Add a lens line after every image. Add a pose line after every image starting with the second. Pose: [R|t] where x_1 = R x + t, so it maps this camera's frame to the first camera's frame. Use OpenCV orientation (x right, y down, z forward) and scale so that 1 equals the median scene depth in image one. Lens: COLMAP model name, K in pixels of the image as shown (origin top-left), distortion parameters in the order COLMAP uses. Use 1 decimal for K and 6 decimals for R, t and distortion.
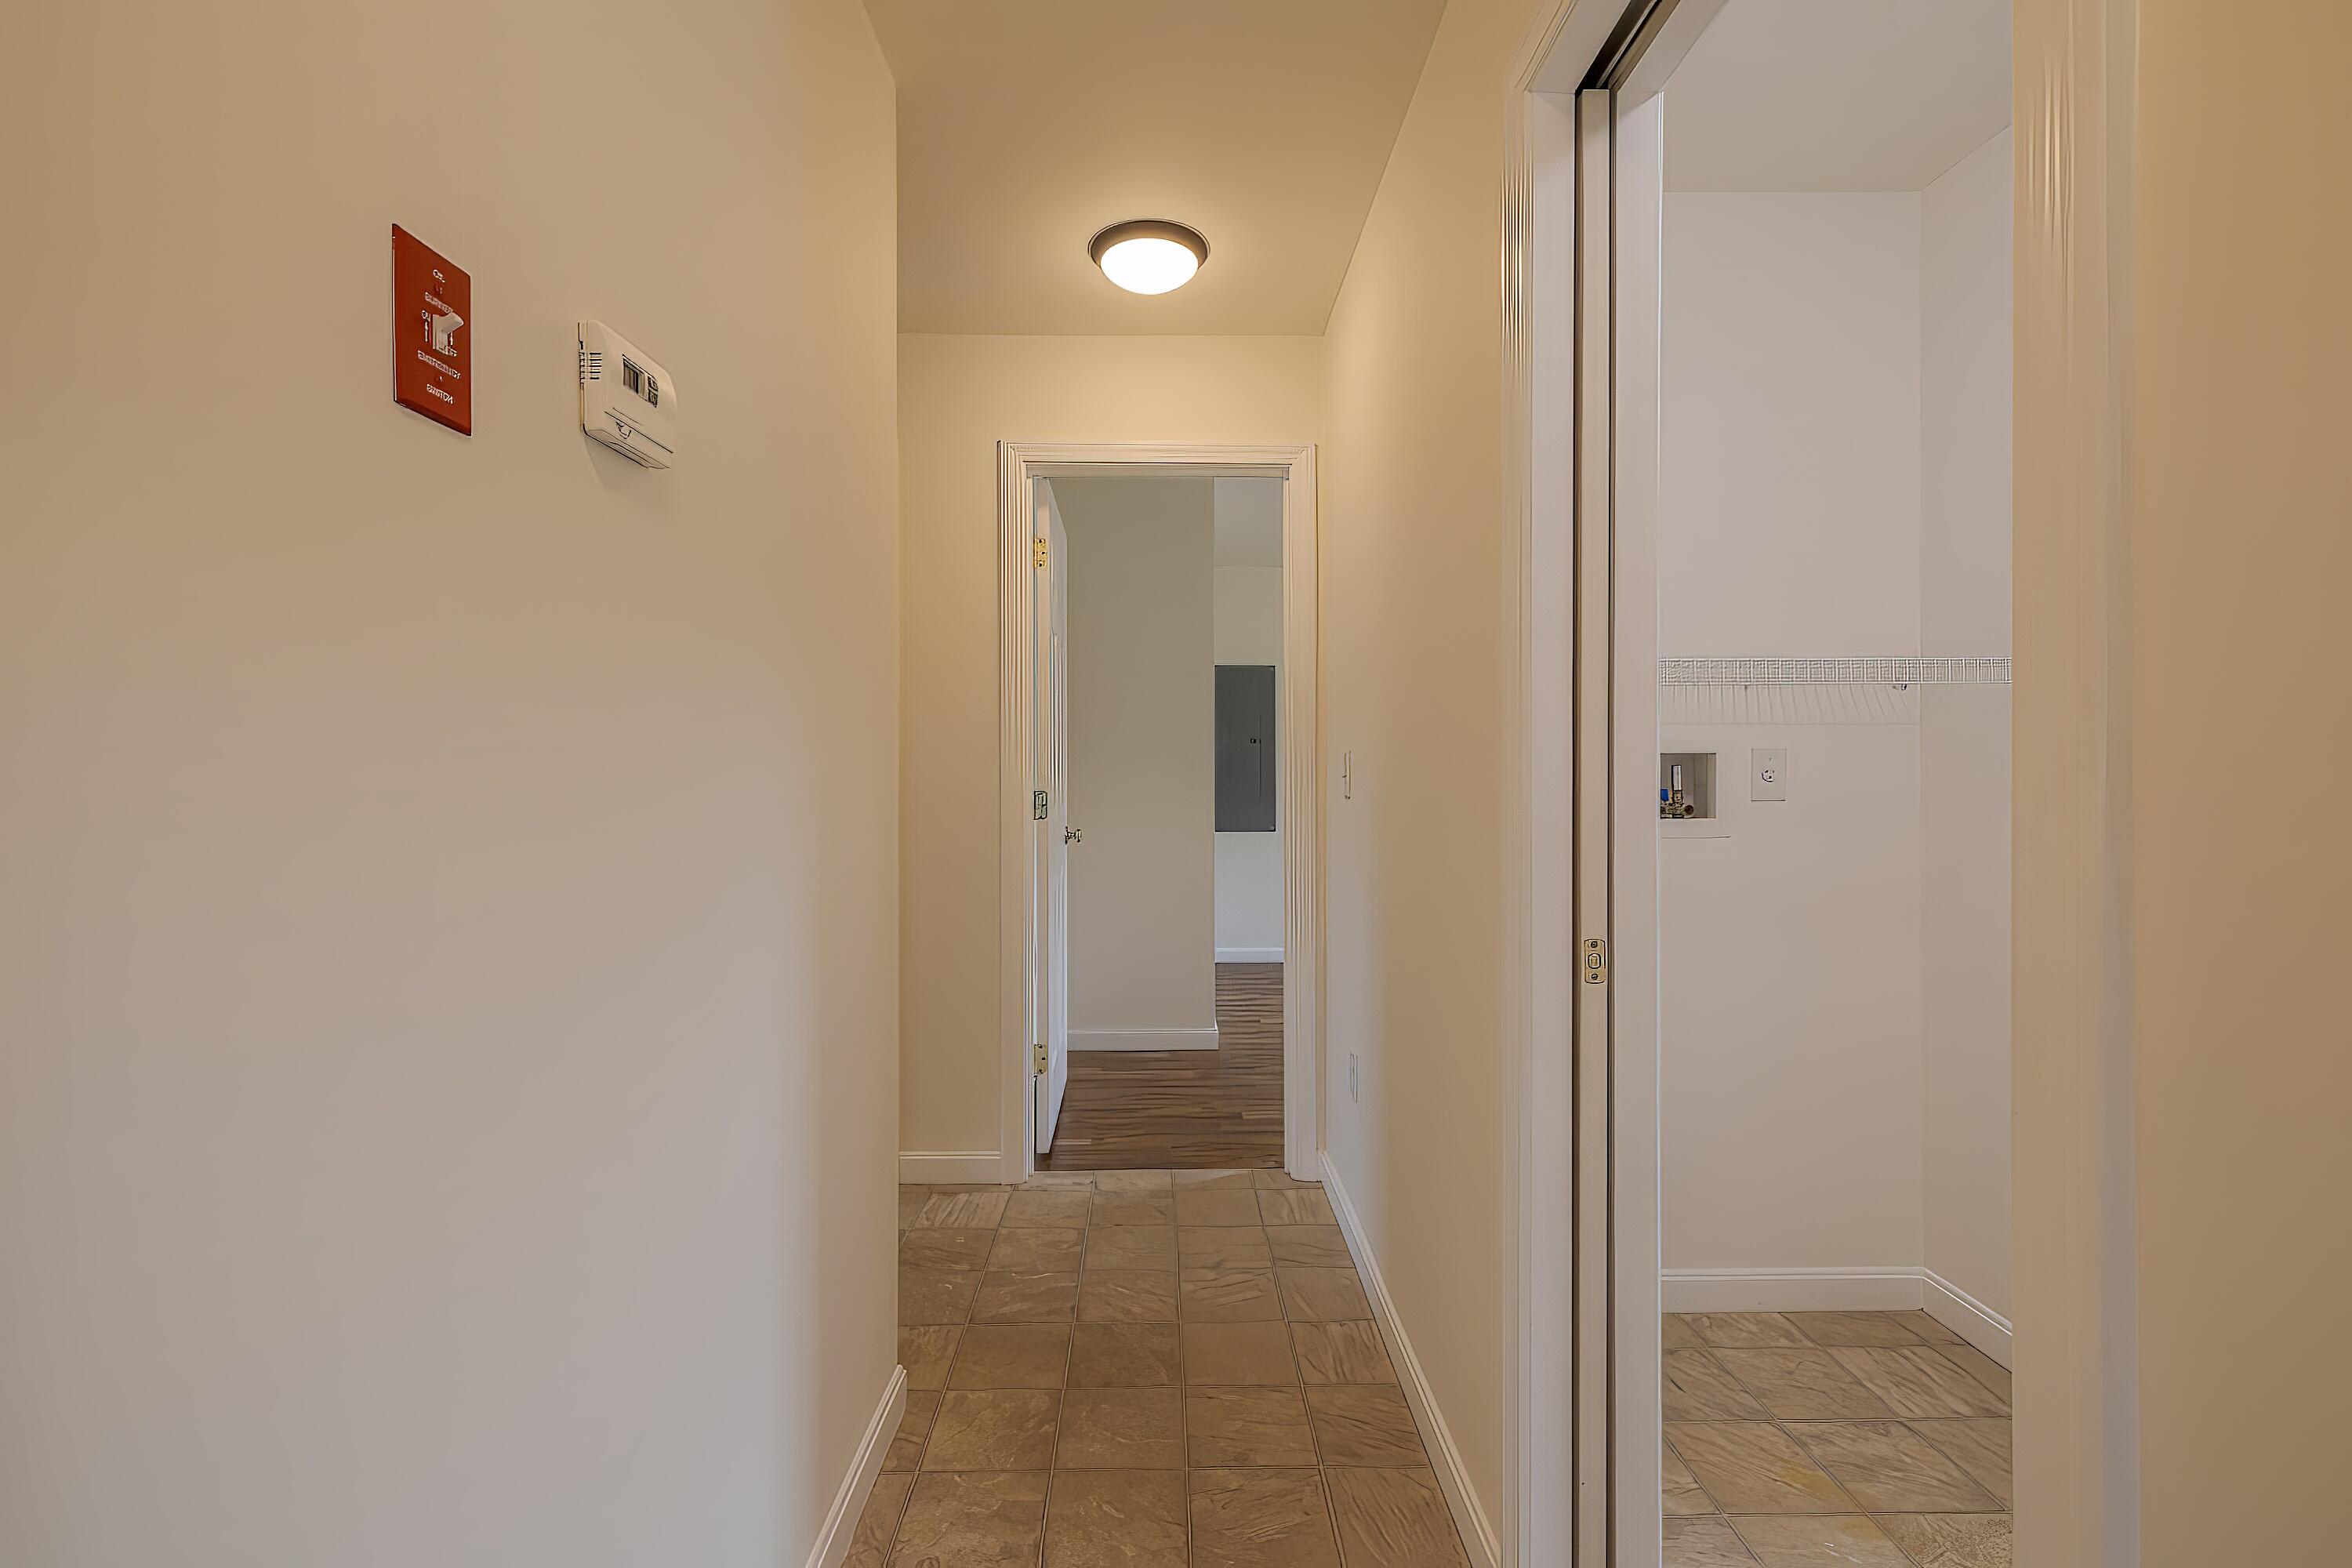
lens RADIAL K [[1030.2, 0, 1176.0], [0, 1030.2, 784.0], [0, 0, 1]] dist [-0.000555, -0.000186]
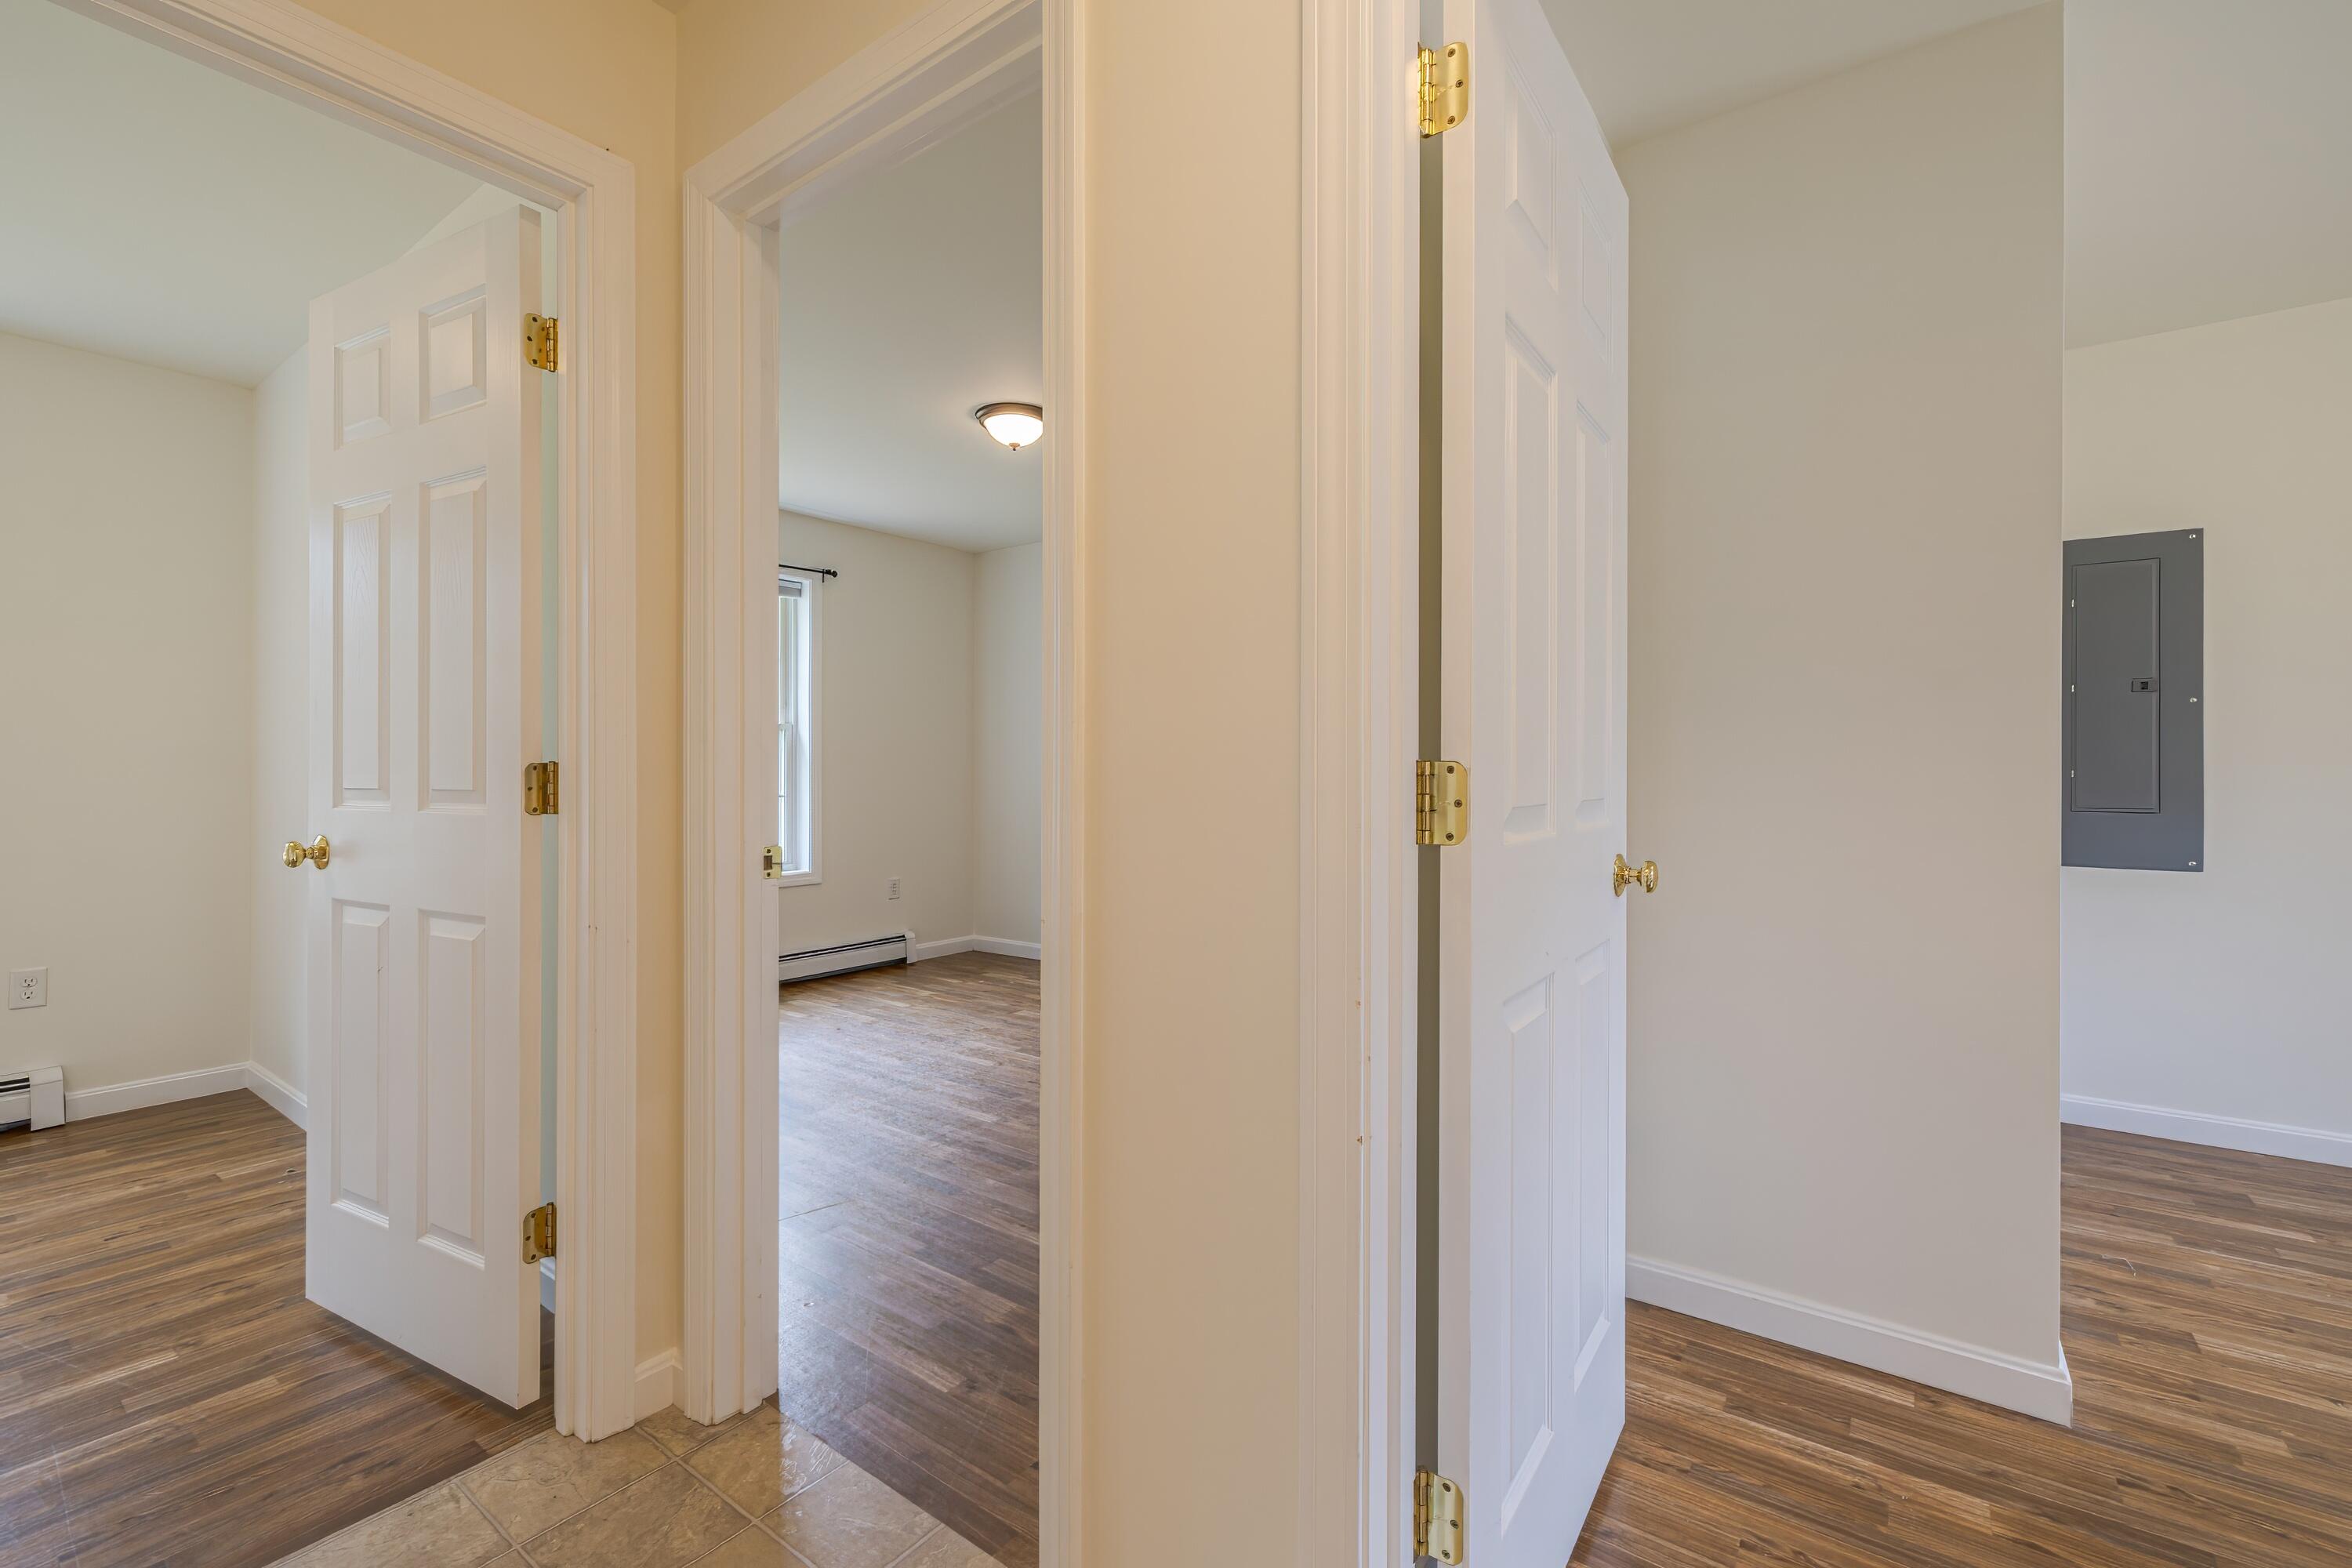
lens RADIAL K [[1030.2, 0, 1176.0], [0, 1030.2, 784.0], [0, 0, 1]] dist [-0.000555, -0.000186]
pose [[0.787197, 0.010928, -0.616605, 0.011018], [-0.010736, 0.999934, 0.004016, 0.010996], [0.616608, 0.003458, 0.787263, 0.471220]]
